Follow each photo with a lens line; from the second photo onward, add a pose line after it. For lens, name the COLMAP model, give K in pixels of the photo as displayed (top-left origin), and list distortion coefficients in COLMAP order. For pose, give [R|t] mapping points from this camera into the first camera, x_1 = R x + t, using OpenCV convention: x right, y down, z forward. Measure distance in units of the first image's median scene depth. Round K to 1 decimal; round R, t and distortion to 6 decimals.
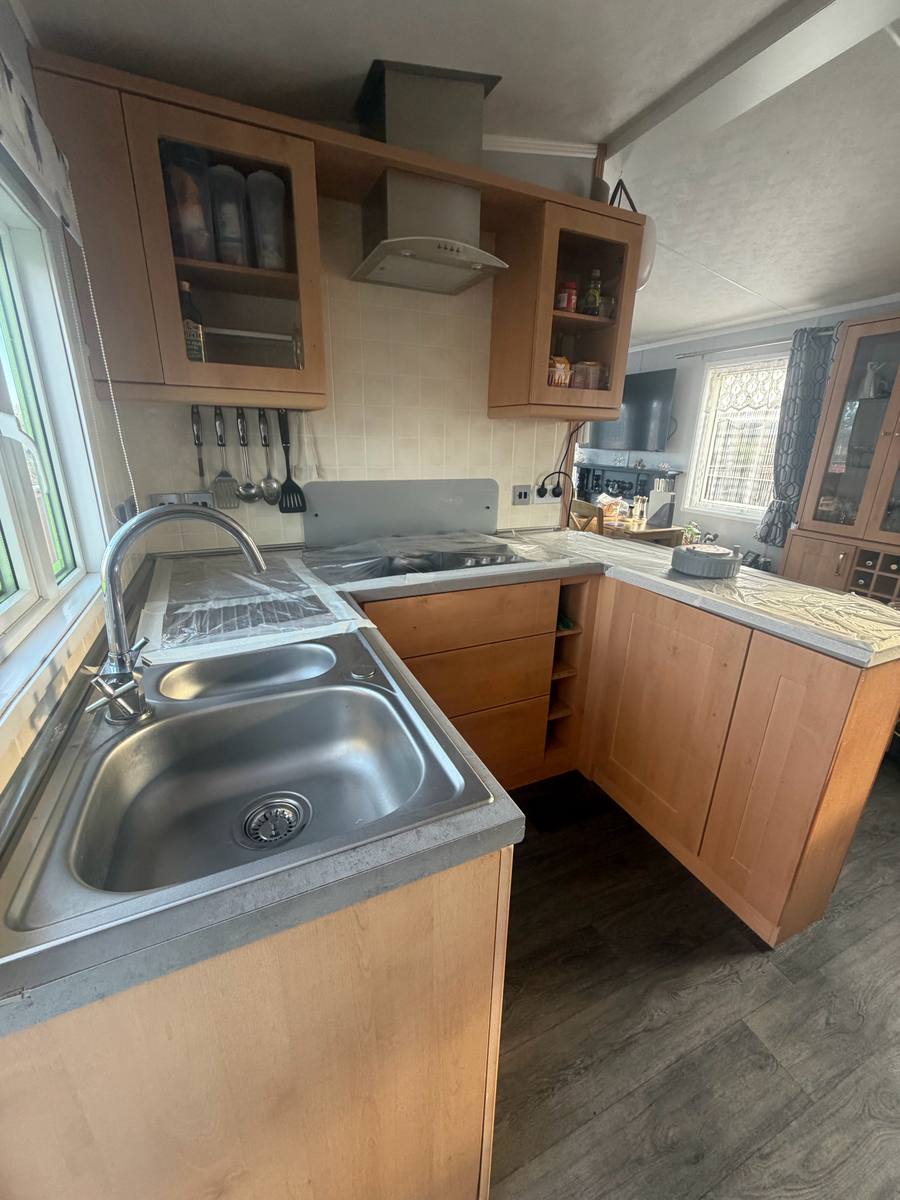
lens RADIAL K [[473.9, 0, 446.9], [0, 473.9, 593.9], [0, 0, 1]] dist [0.000304, -0.000717]
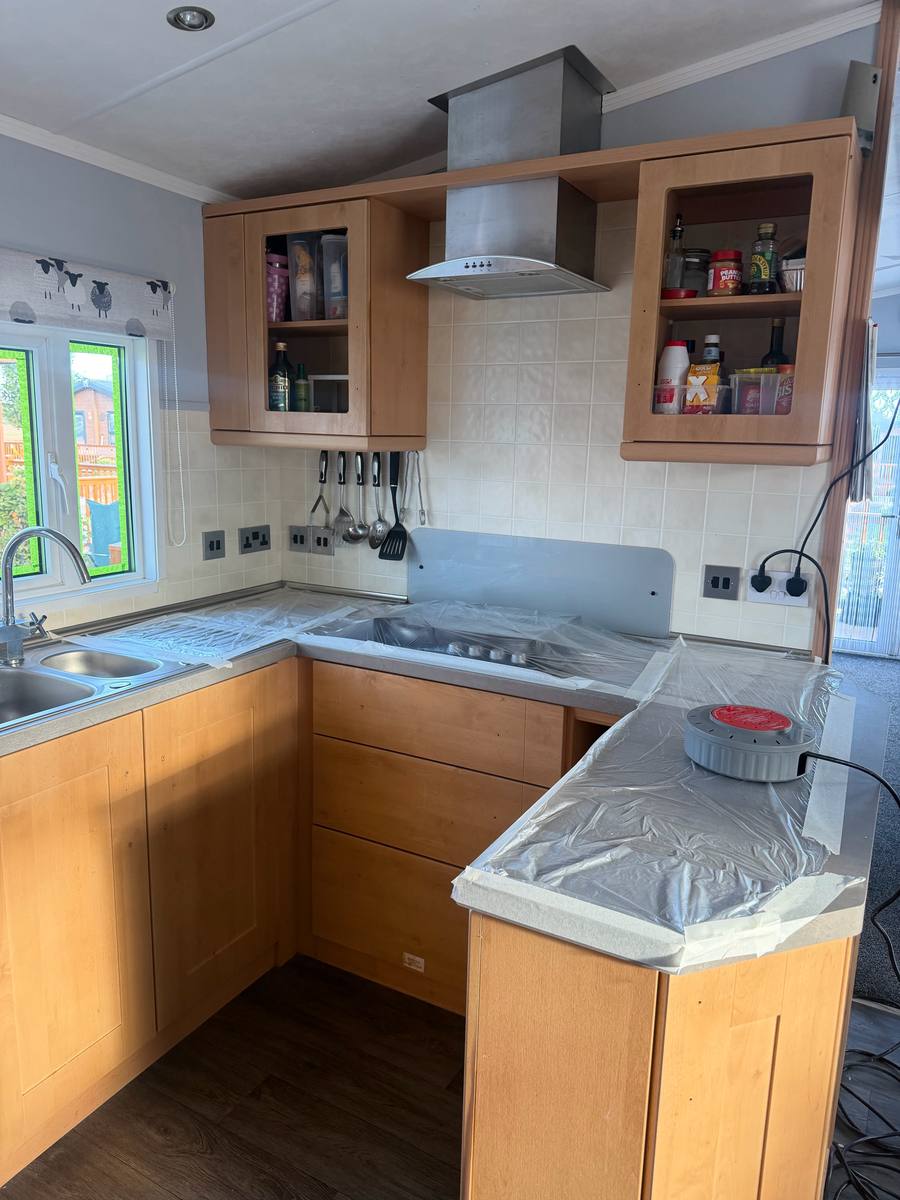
lens RADIAL K [[832.2, 0, 467.5], [0, 832.2, 594.8], [0, 0, 1]] dist [0.019619, -0.006492]
pose [[0.609321, 0.144642, -0.779619, 0.981836], [-0.261178, 0.964964, -0.025098, -0.111394], [0.748675, 0.218912, 0.625751, 0.169471]]
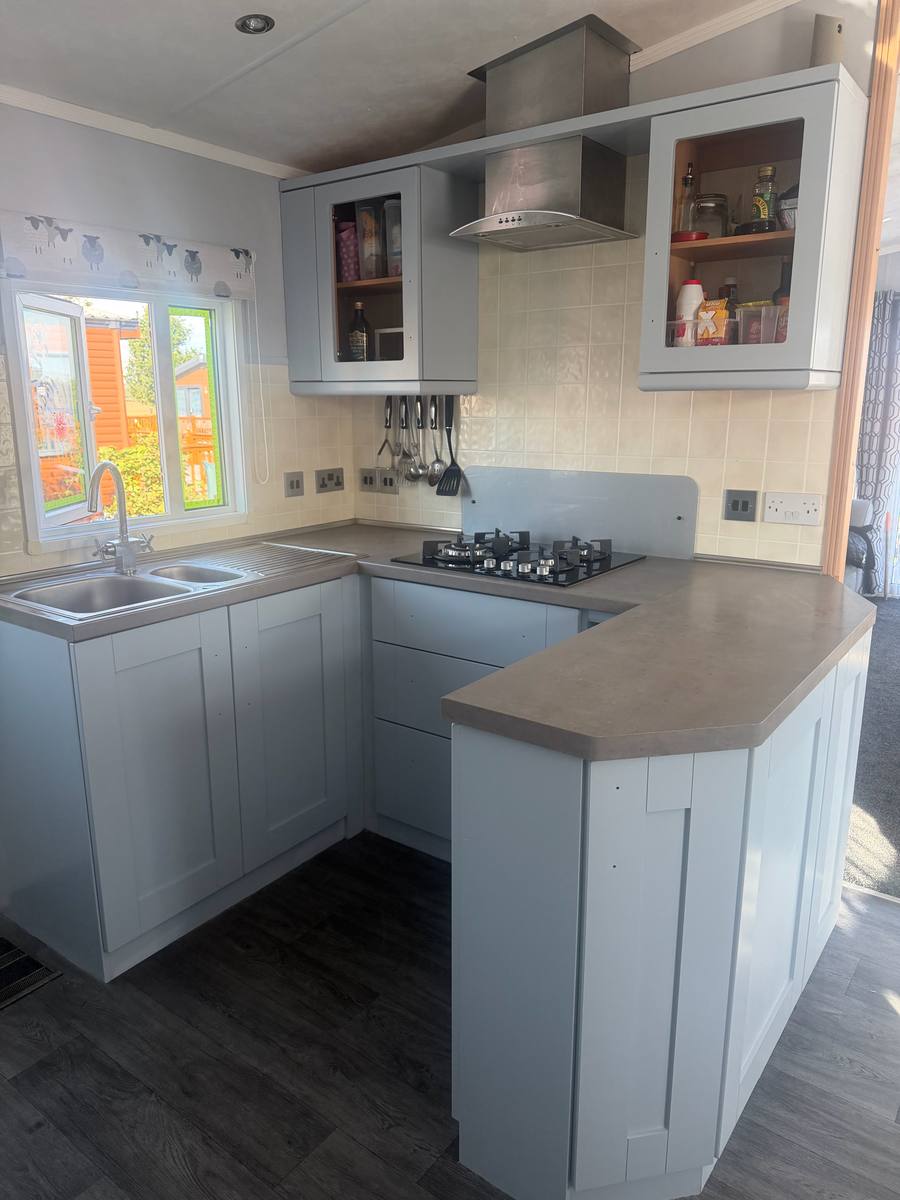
lens RADIAL K [[845.9, 0, 450.0], [0, 845.9, 600.0], [0, 0, 1]] dist [0.043778, -0.053672]
pose [[0.492725, 0.178694, -0.851640, 1.213607], [-0.264963, 0.963024, 0.048768, -0.054366], [0.828864, 0.201624, 0.521854, 0.153154]]
